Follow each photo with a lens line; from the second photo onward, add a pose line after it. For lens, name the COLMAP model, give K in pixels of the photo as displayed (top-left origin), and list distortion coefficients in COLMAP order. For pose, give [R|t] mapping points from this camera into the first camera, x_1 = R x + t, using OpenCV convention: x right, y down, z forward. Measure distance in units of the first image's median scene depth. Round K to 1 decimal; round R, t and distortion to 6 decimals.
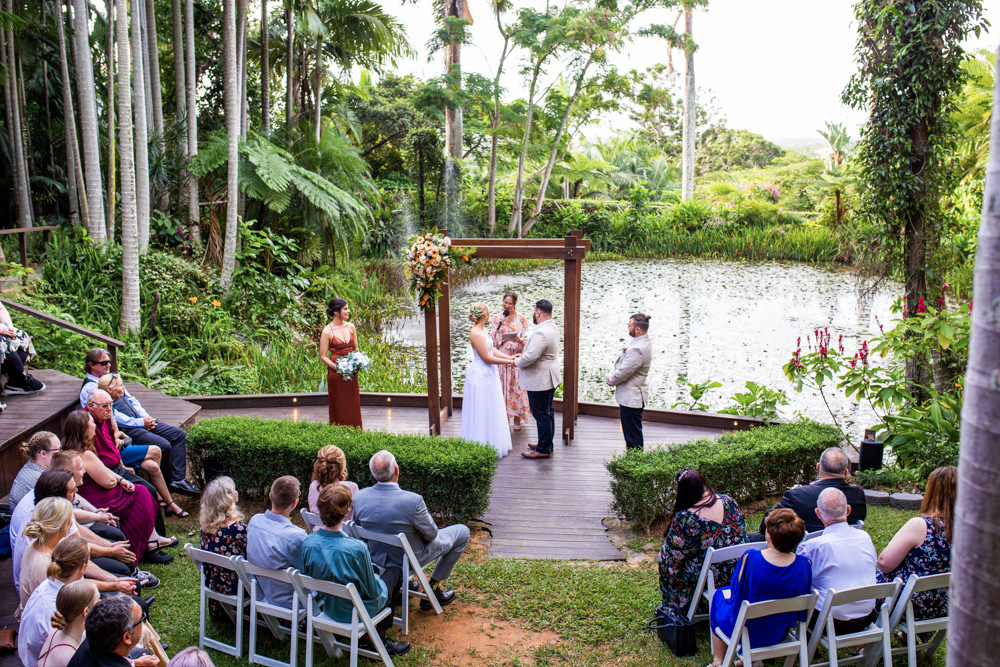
lens RADIAL K [[979.1, 0, 502.1], [0, 979.1, 309.1], [0, 0, 1]] dist [-0.001801, 0.000000]
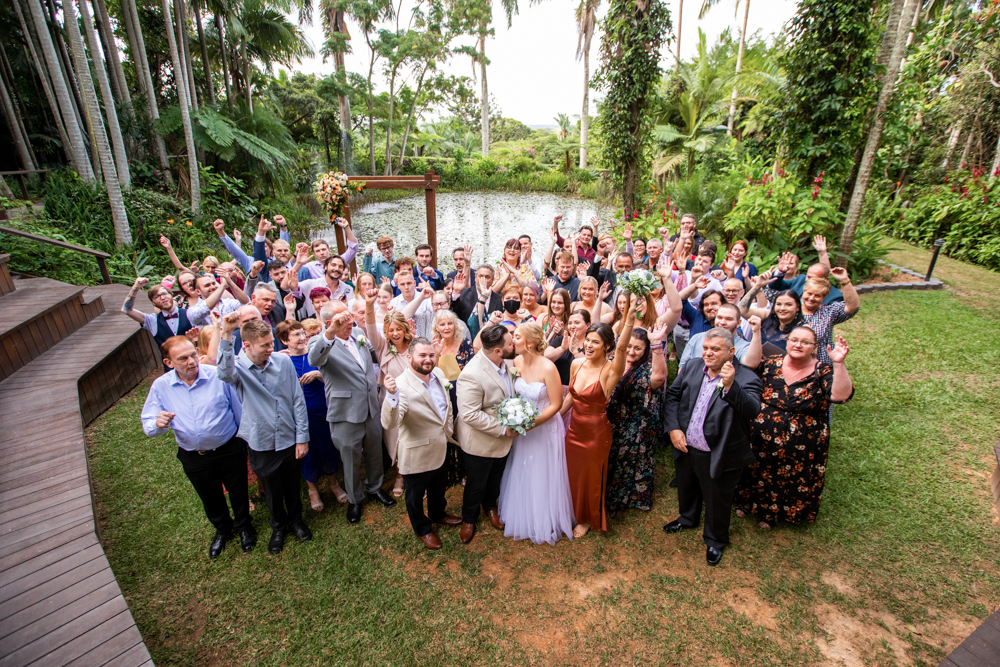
lens RADIAL K [[488.6, 0, 504.0], [0, 488.6, 330.1], [0, 0, 1]] dist [0.006540, 0.001883]
pose [[0.971271, -0.076293, 0.225417, -0.004581], [0.025320, 0.974971, 0.220885, -0.000640], [-0.236627, -0.208832, 0.948892, 0.127678]]
